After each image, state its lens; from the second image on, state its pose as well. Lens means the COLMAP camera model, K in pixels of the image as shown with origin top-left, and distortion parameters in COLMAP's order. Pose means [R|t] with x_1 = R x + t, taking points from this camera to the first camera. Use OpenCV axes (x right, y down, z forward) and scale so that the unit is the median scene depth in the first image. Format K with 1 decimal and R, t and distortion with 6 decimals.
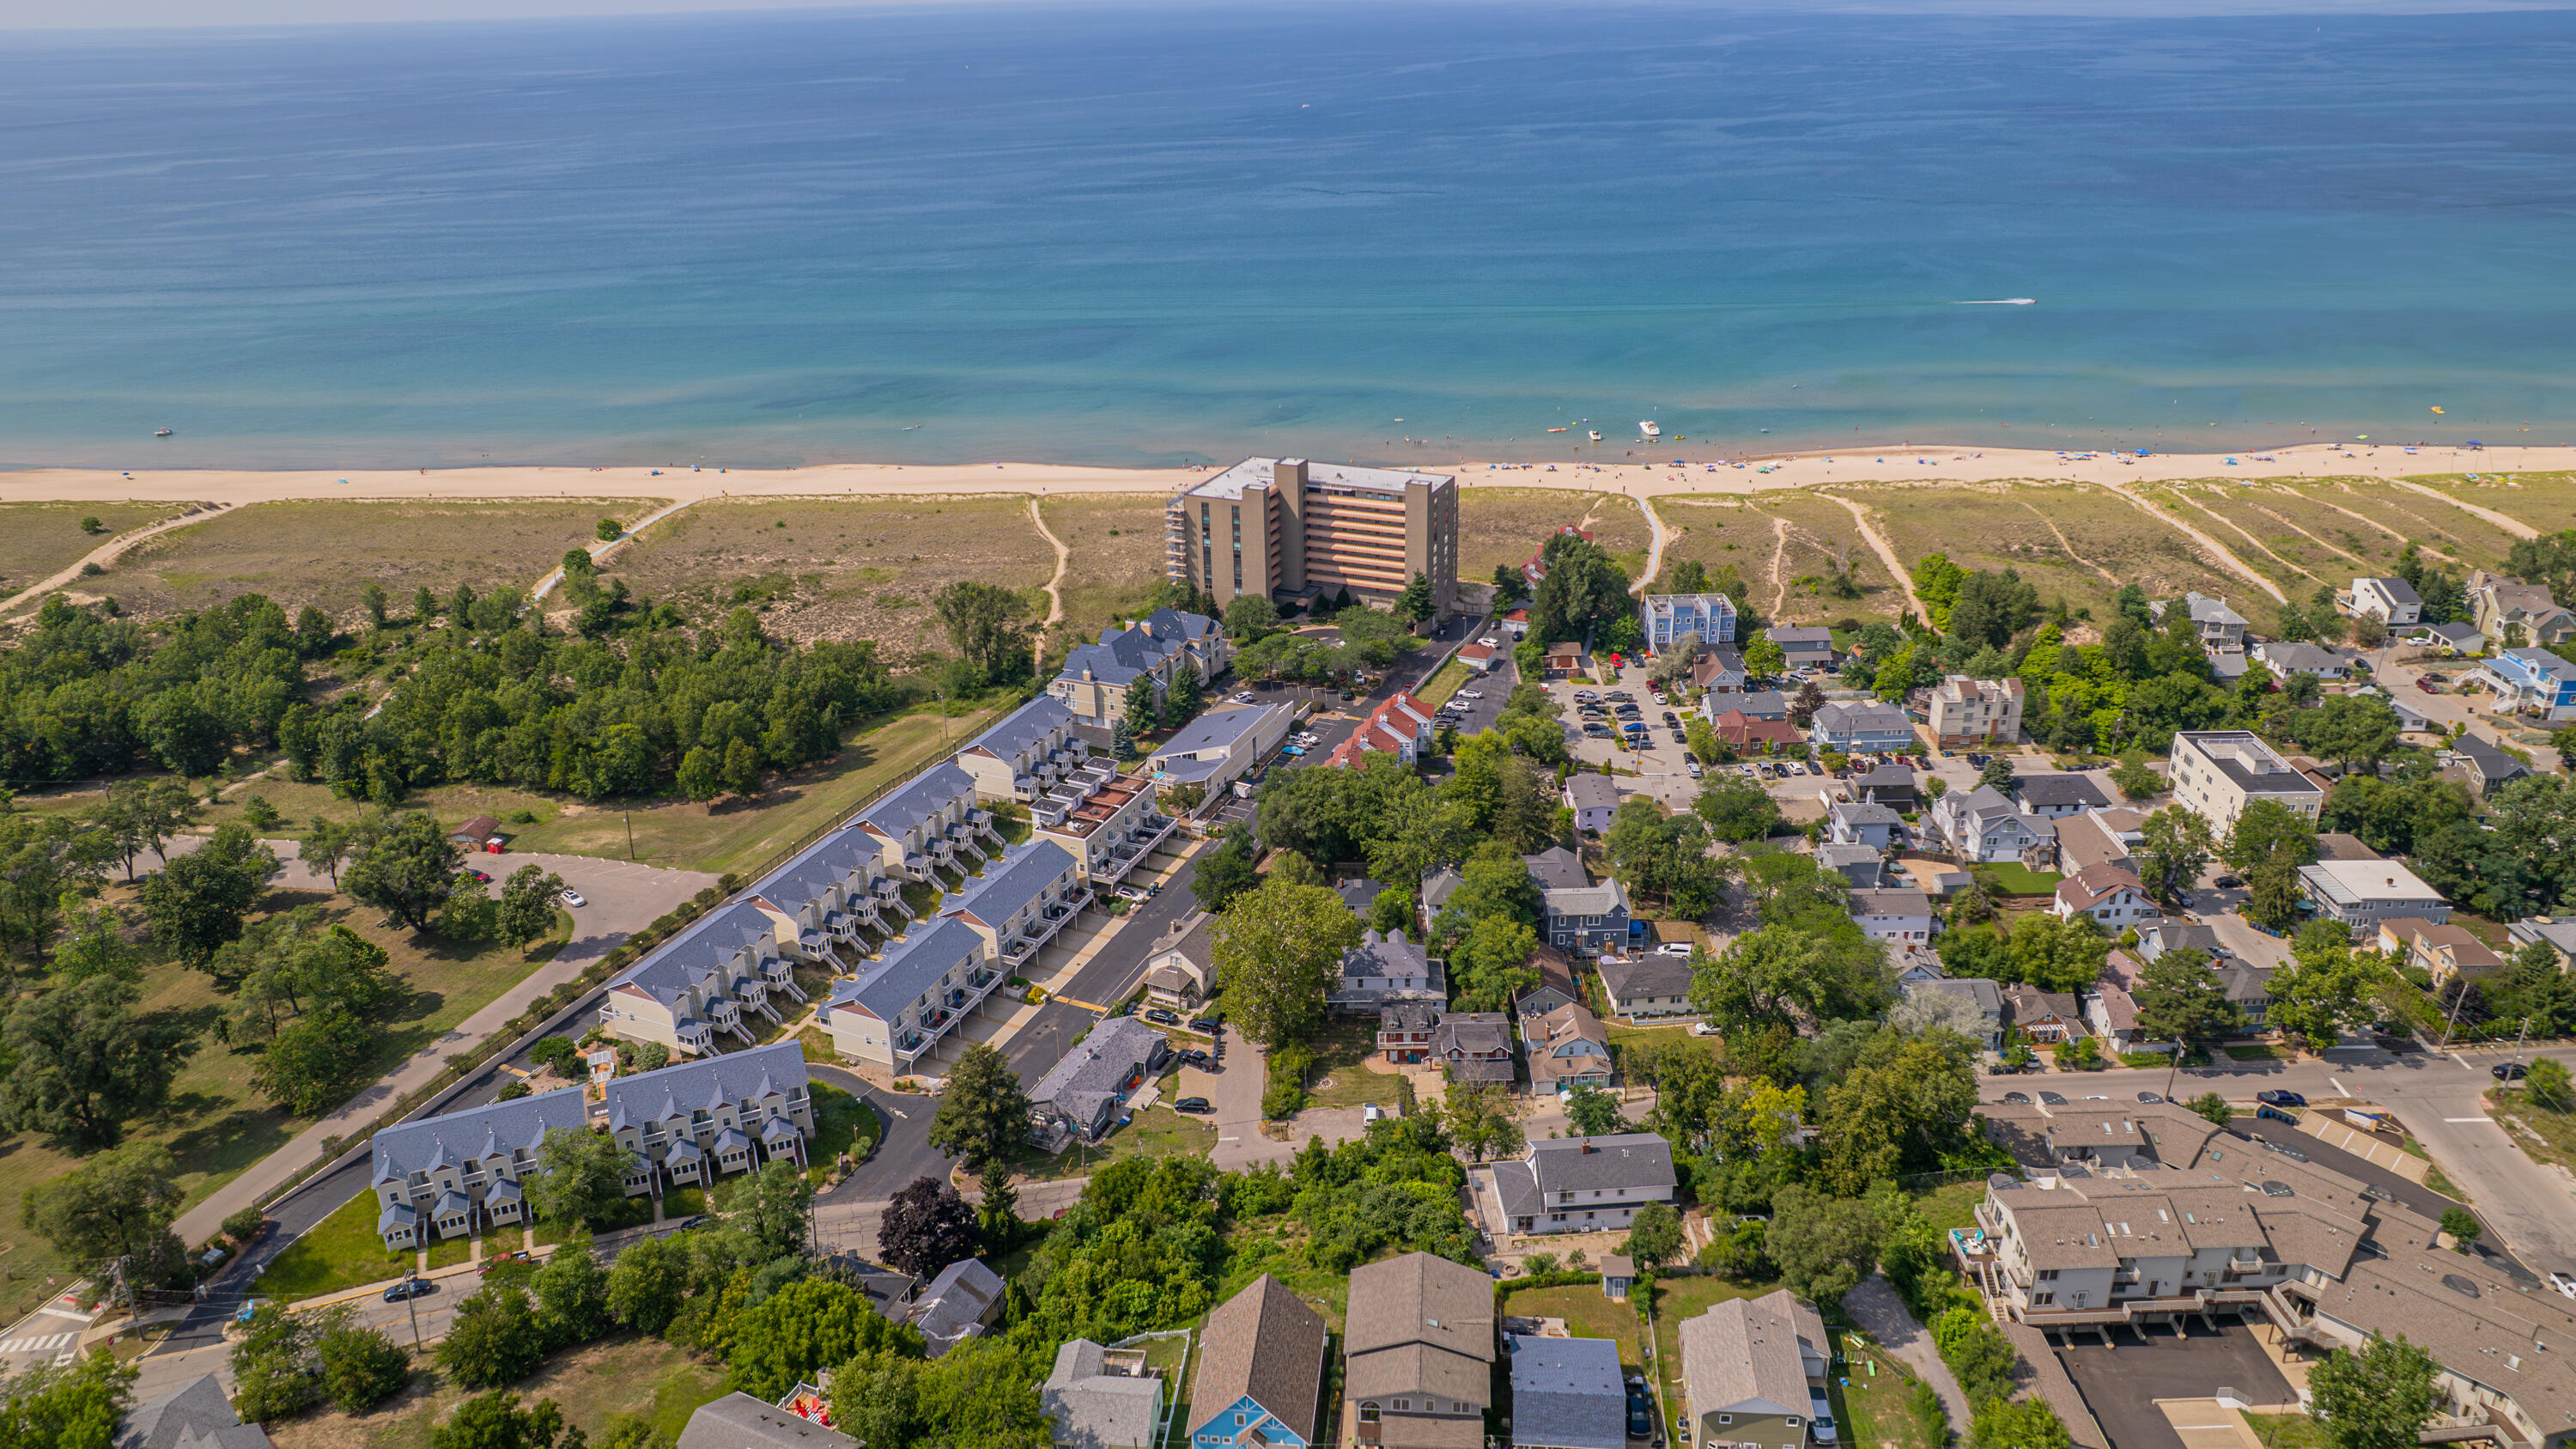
lens RADIAL K [[1724.5, 0, 1300.9], [0, 1724.5, 721.1], [0, 0, 1]] dist [-0.034105, 0.001115]
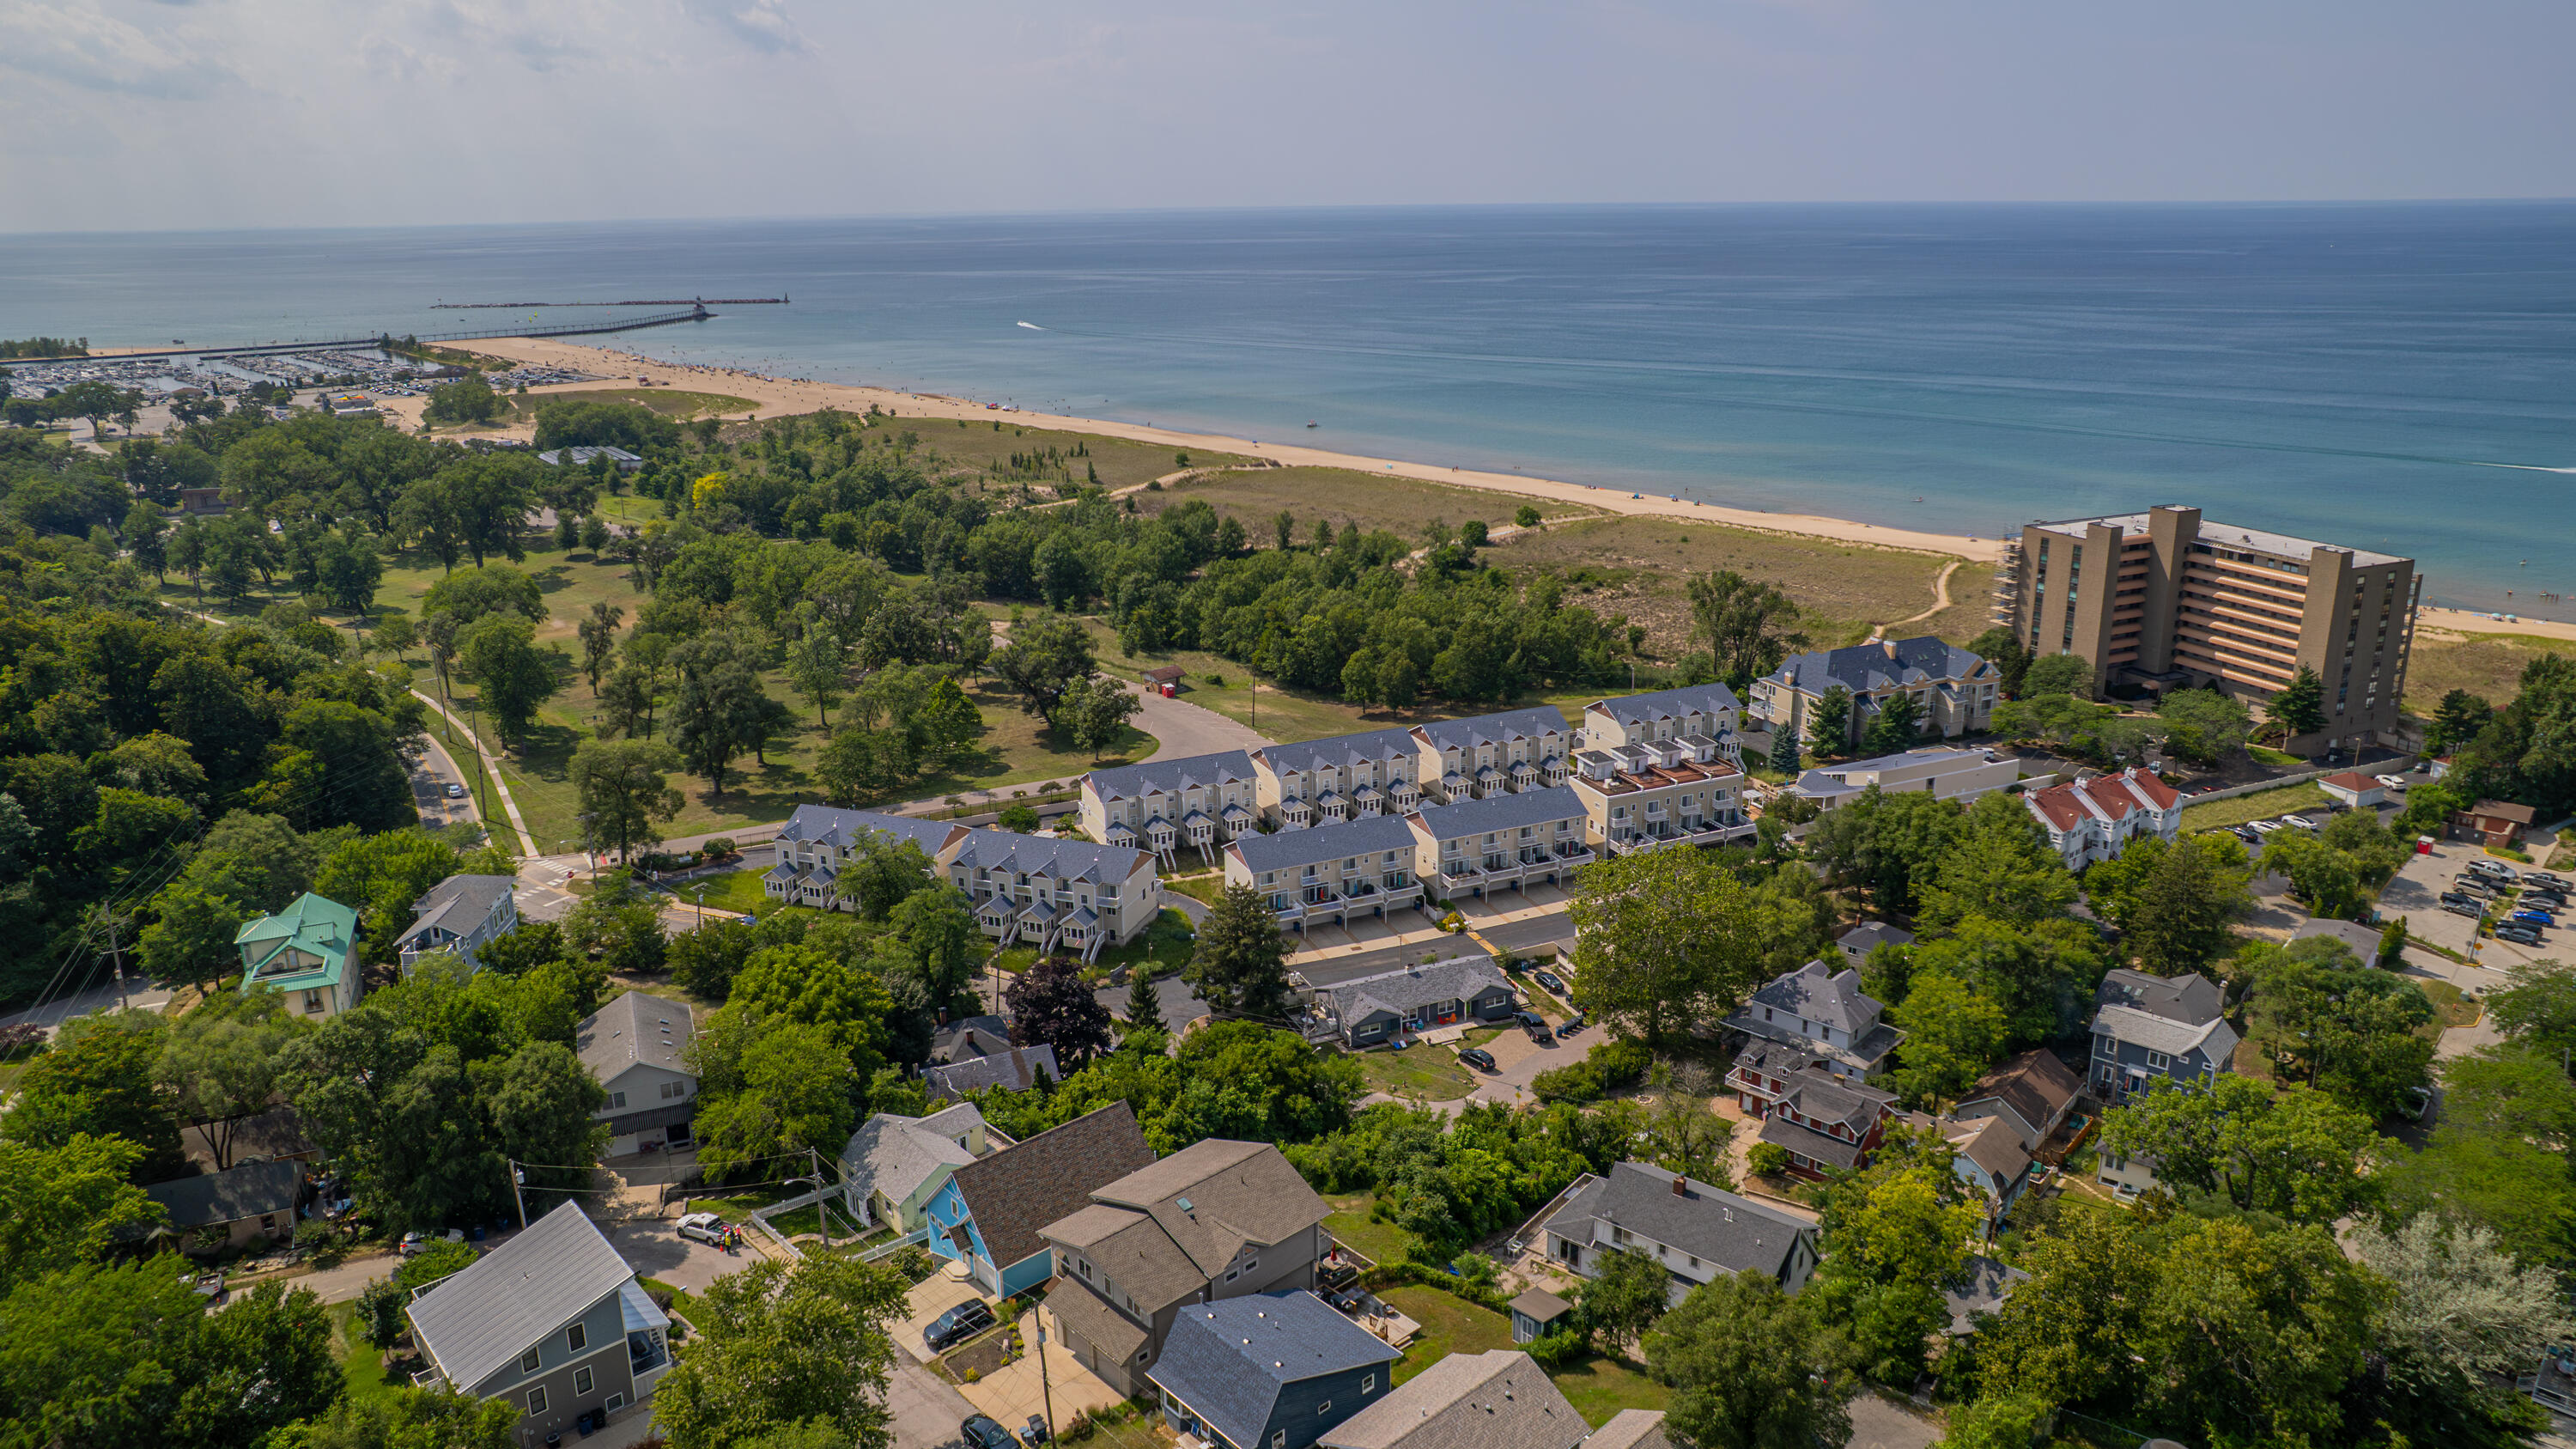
lens RADIAL K [[1724.5, 0, 1300.9], [0, 1724.5, 721.1], [0, 0, 1]] dist [-0.034105, 0.001115]
pose [[0.741136, 0.206965, -0.638658, 0.213639], [-0.269456, 0.963013, -0.000616, 0.051830], [0.614908, 0.172547, 0.769491, 0.162119]]
